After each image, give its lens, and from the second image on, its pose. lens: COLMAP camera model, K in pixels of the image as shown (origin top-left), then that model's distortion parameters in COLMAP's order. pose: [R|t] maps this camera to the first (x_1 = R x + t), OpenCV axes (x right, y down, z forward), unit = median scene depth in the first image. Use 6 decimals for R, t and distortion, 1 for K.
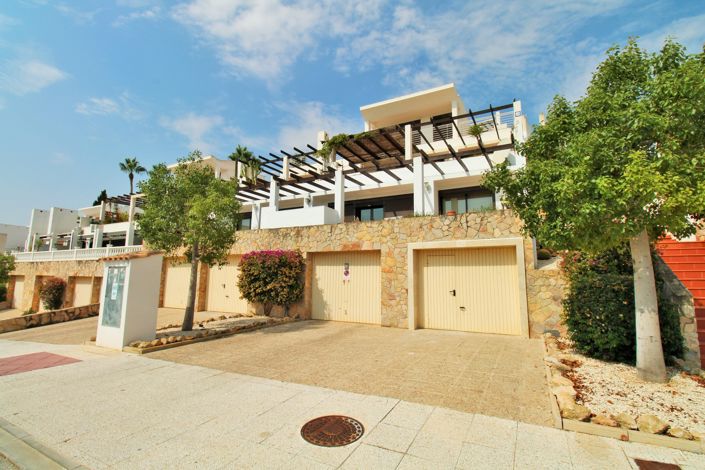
lens RADIAL K [[326.5, 0, 354.5], [0, 326.5, 233.6], [0, 0, 1]] dist [-0.005721, -0.006243]
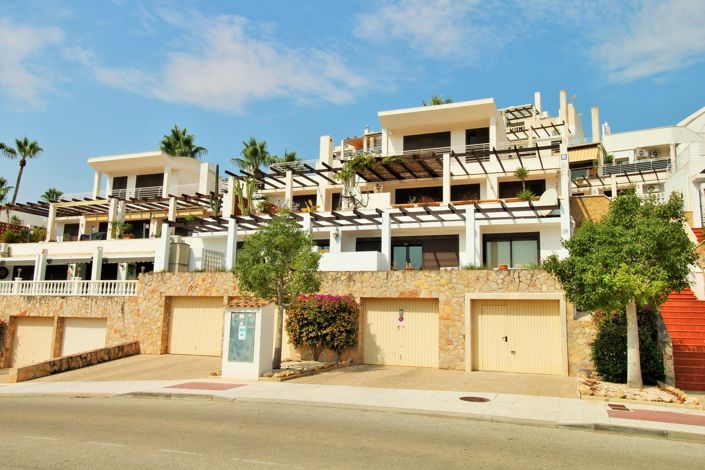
lens RADIAL K [[562.3, 0, 349.9], [0, 562.3, 237.7], [0, 0, 1]] dist [0.026834, -0.002428]
pose [[0.993581, 0.032792, 0.108263, -0.373057], [-0.031511, 0.999412, -0.013521, -0.103249], [-0.108642, 0.010023, 0.994030, -0.727918]]
